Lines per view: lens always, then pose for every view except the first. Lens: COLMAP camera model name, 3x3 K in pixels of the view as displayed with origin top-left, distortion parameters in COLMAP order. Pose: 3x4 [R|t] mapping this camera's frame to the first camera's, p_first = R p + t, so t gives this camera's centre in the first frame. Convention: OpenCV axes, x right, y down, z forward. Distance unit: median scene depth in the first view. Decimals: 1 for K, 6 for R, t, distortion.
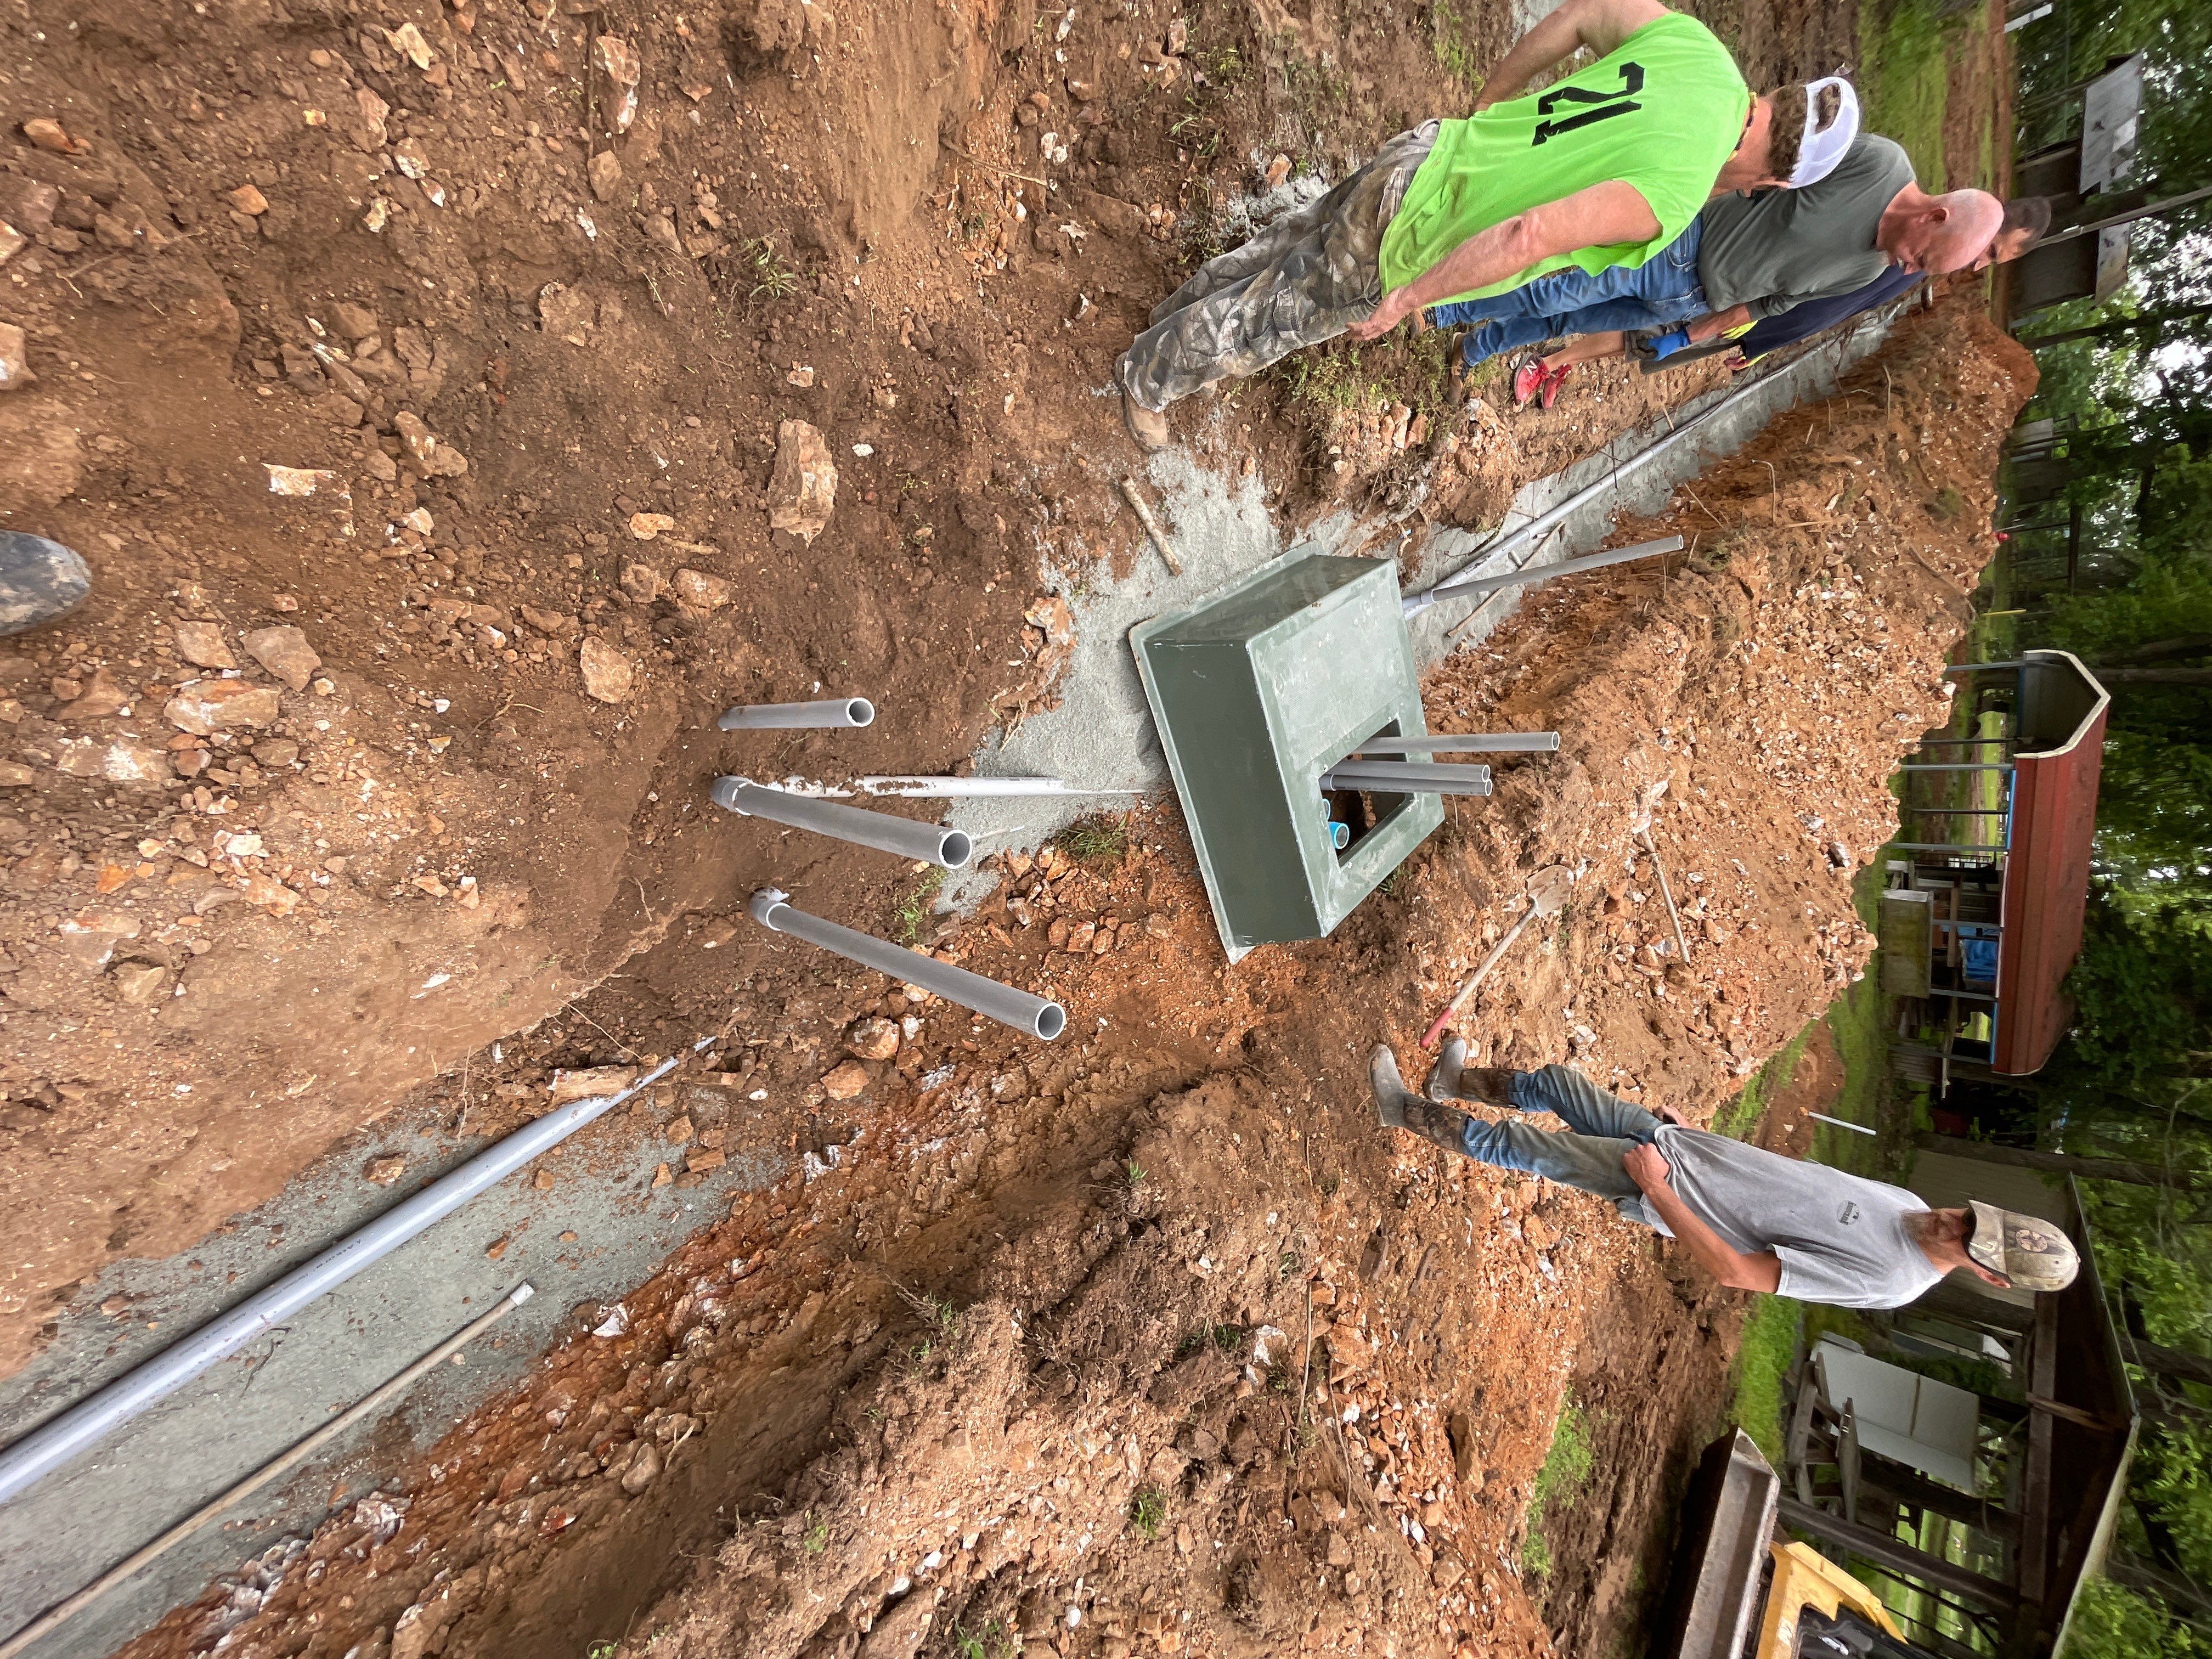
lens RADIAL K [[862.3, 0, 1111.6], [0, 862.3, 822.6], [0, 0, 1]] dist [-0.005570, 0.000192]
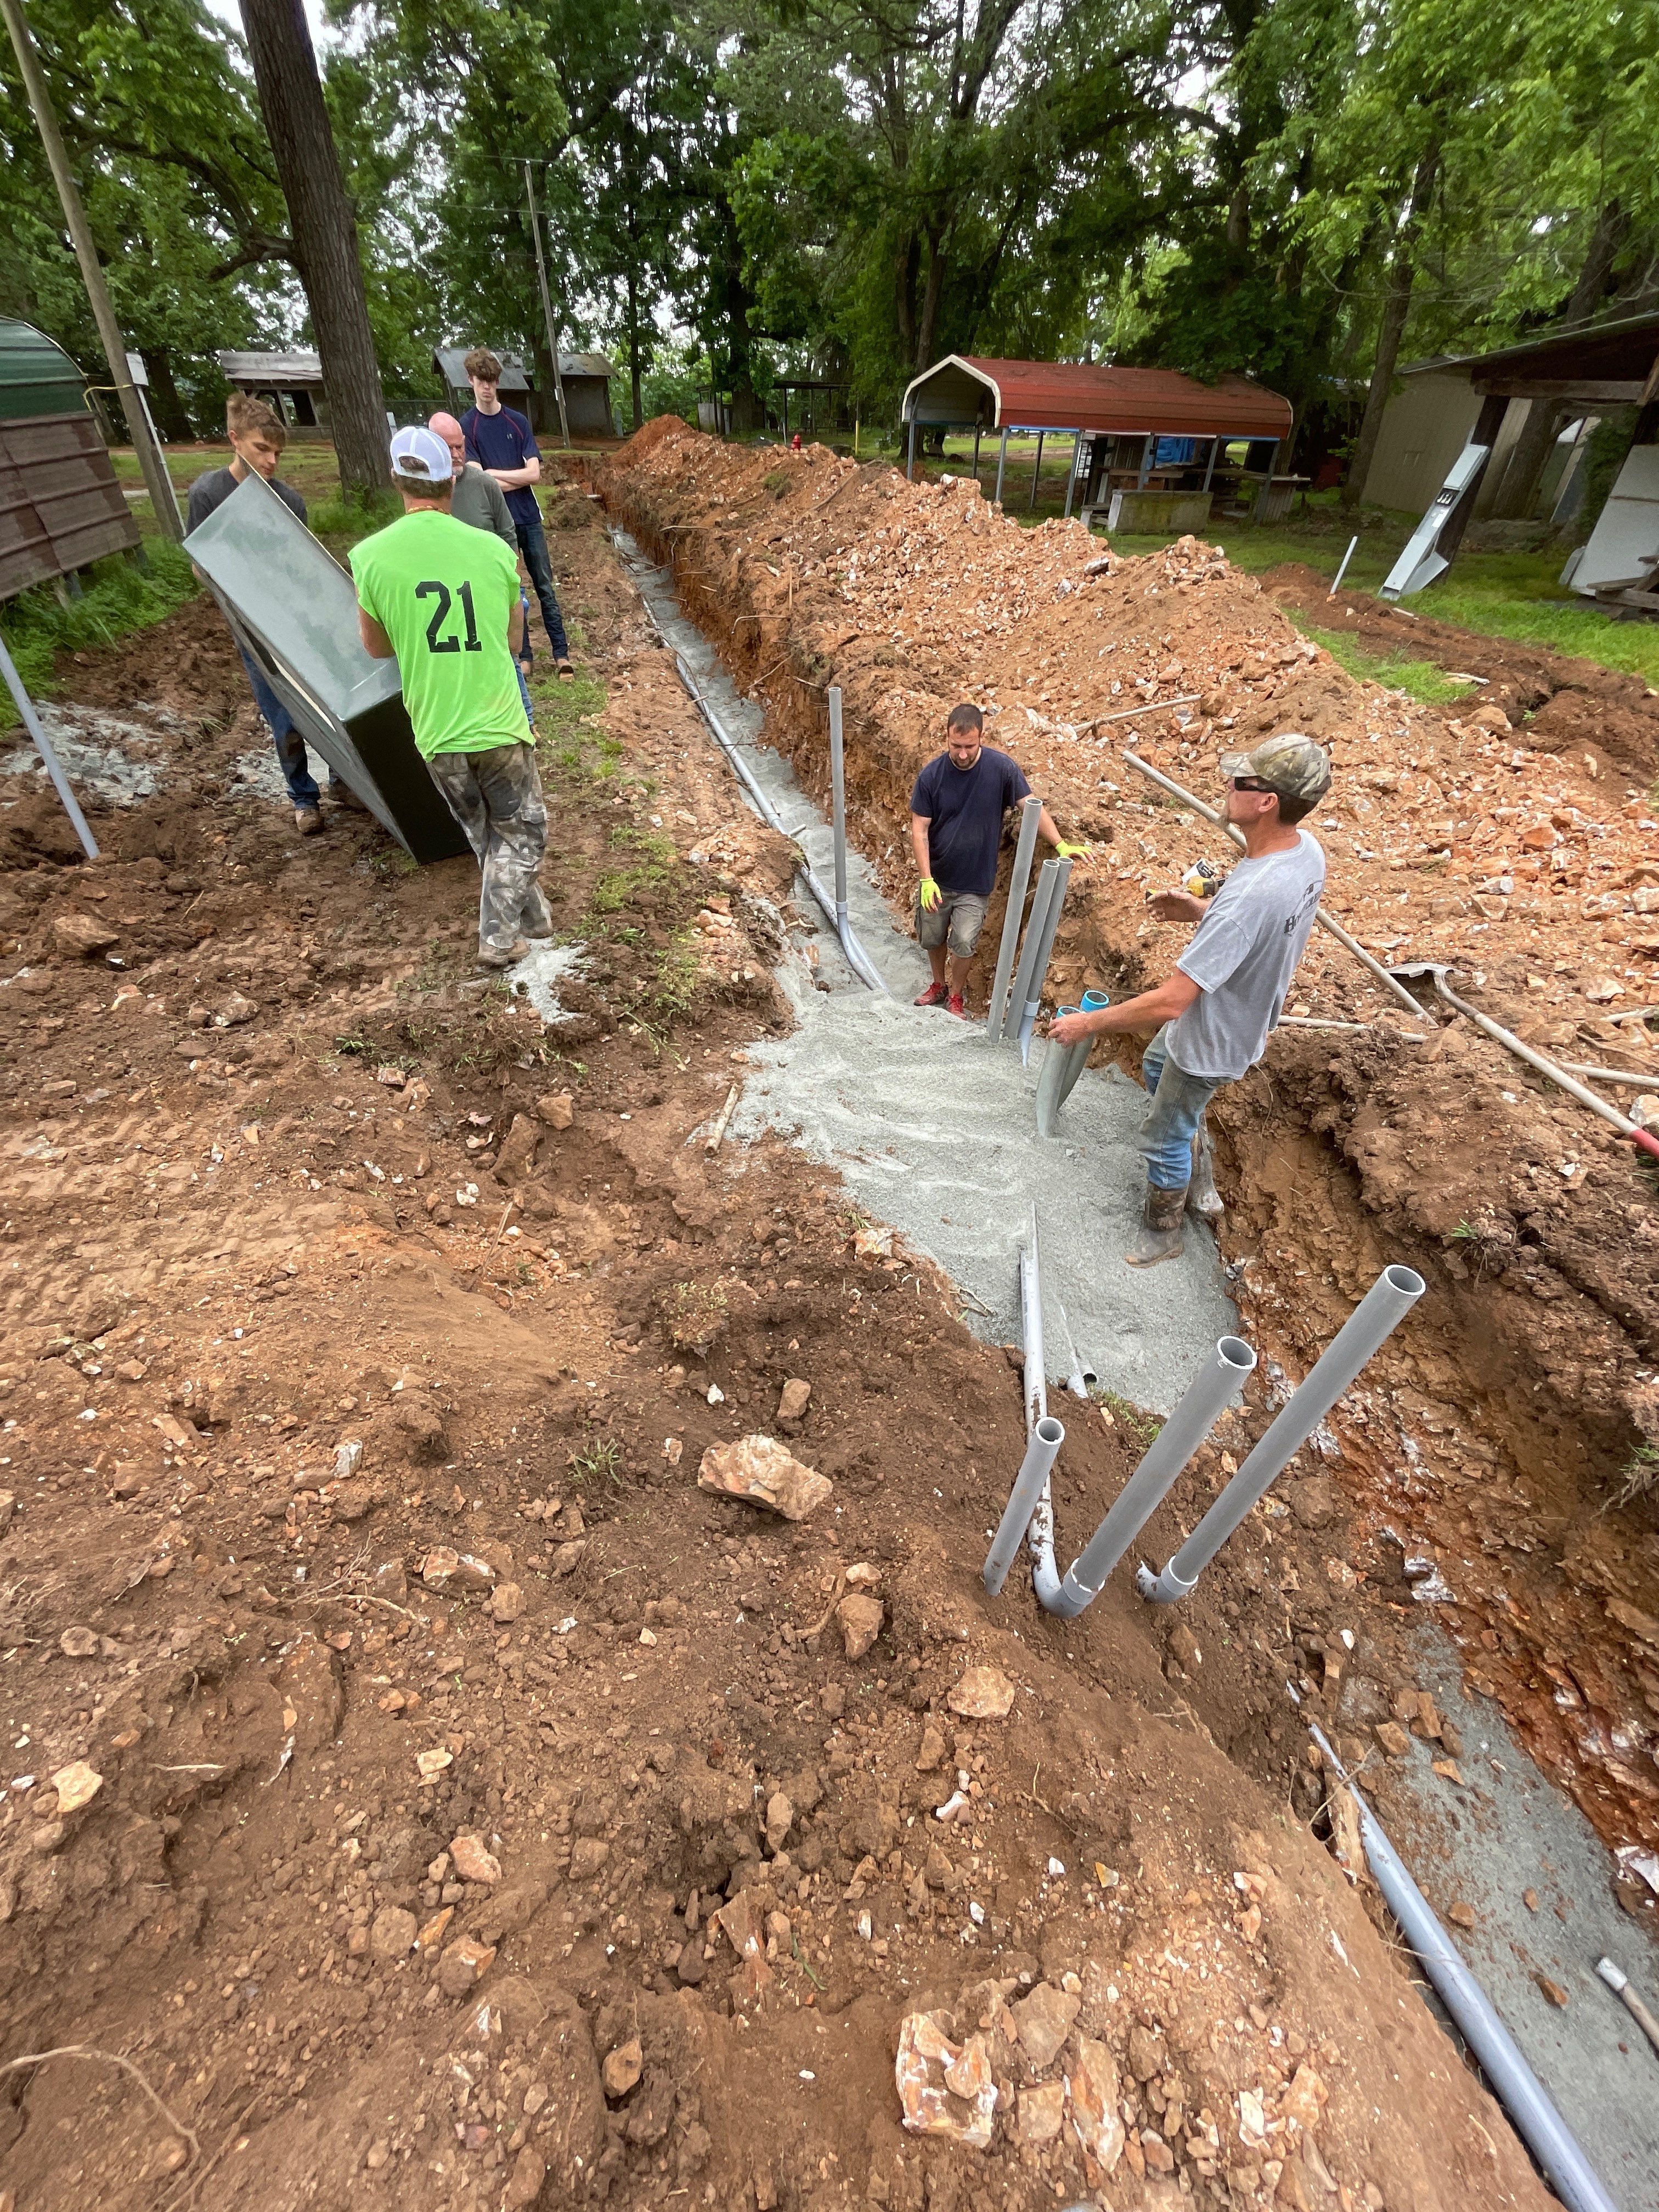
lens RADIAL K [[862.3, 0, 822.3], [0, 862.3, 1107.9], [0, 0, 1]] dist [-0.005570, 0.000192]
pose [[0.118643, -0.984162, 0.131712, -0.036688], [0.983416, 0.098141, -0.152518, -0.125551], [0.137176, 0.147623, 0.979485, -0.041657]]
